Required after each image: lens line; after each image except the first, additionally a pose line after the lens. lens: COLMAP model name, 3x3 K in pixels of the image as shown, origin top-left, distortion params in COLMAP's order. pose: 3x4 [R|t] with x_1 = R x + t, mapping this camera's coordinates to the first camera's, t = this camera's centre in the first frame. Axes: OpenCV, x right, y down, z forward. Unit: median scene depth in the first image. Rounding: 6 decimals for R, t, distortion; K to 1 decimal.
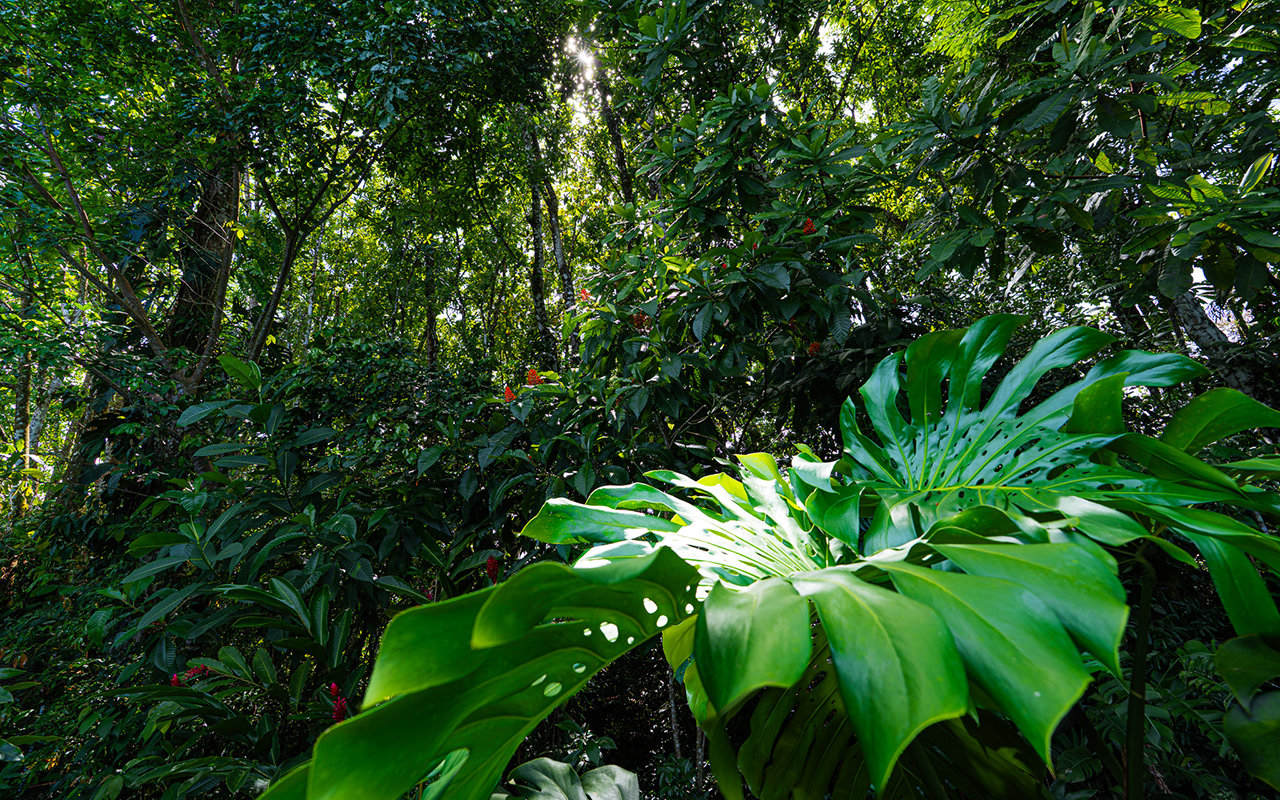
lens RADIAL K [[560.4, 0, 635.2], [0, 560.4, 411.0], [0, 0, 1]] dist [-0.004265, -0.000447]
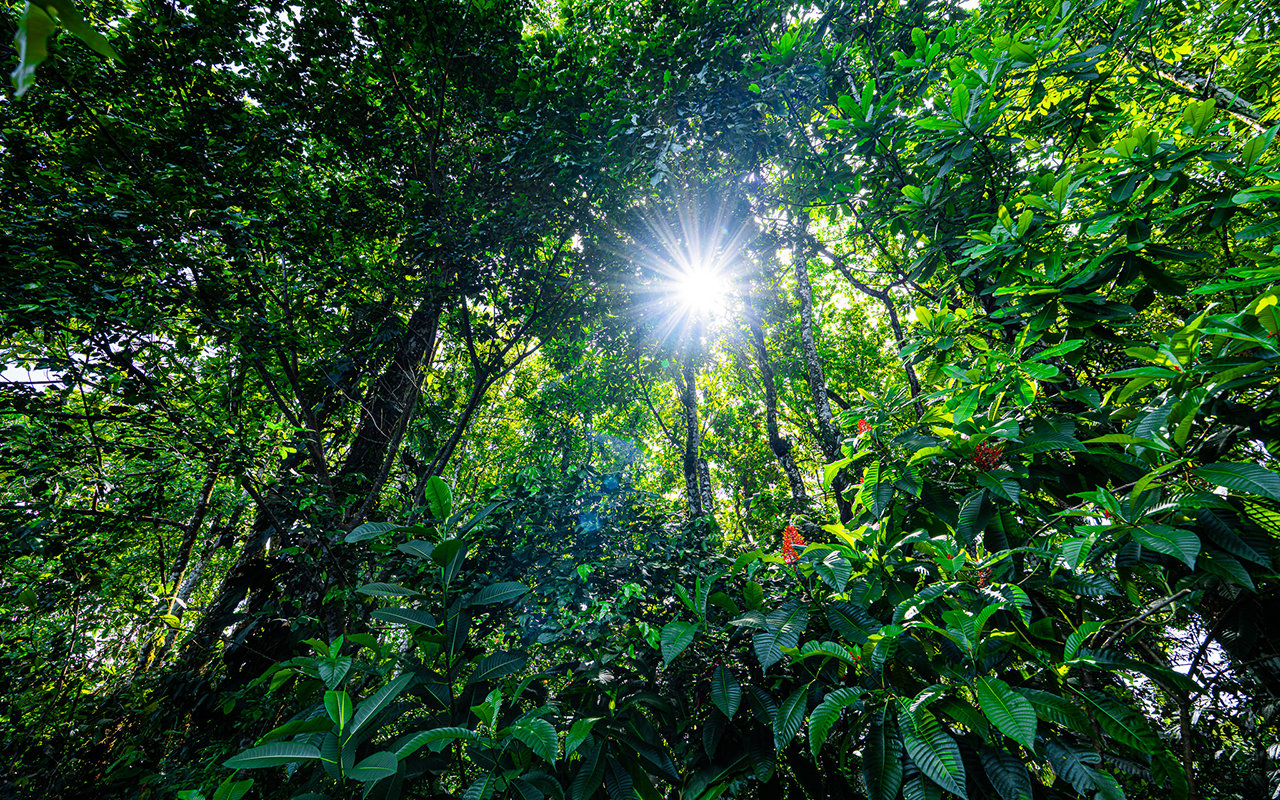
lens RADIAL K [[560.4, 0, 635.2], [0, 560.4, 411.0], [0, 0, 1]] dist [-0.004265, -0.000447]
pose [[0.981885, 0.022600, -0.188125, -0.071771], [-0.087350, 0.935053, -0.343578, 0.017164], [0.168142, 0.353786, 0.920089, 0.070557]]
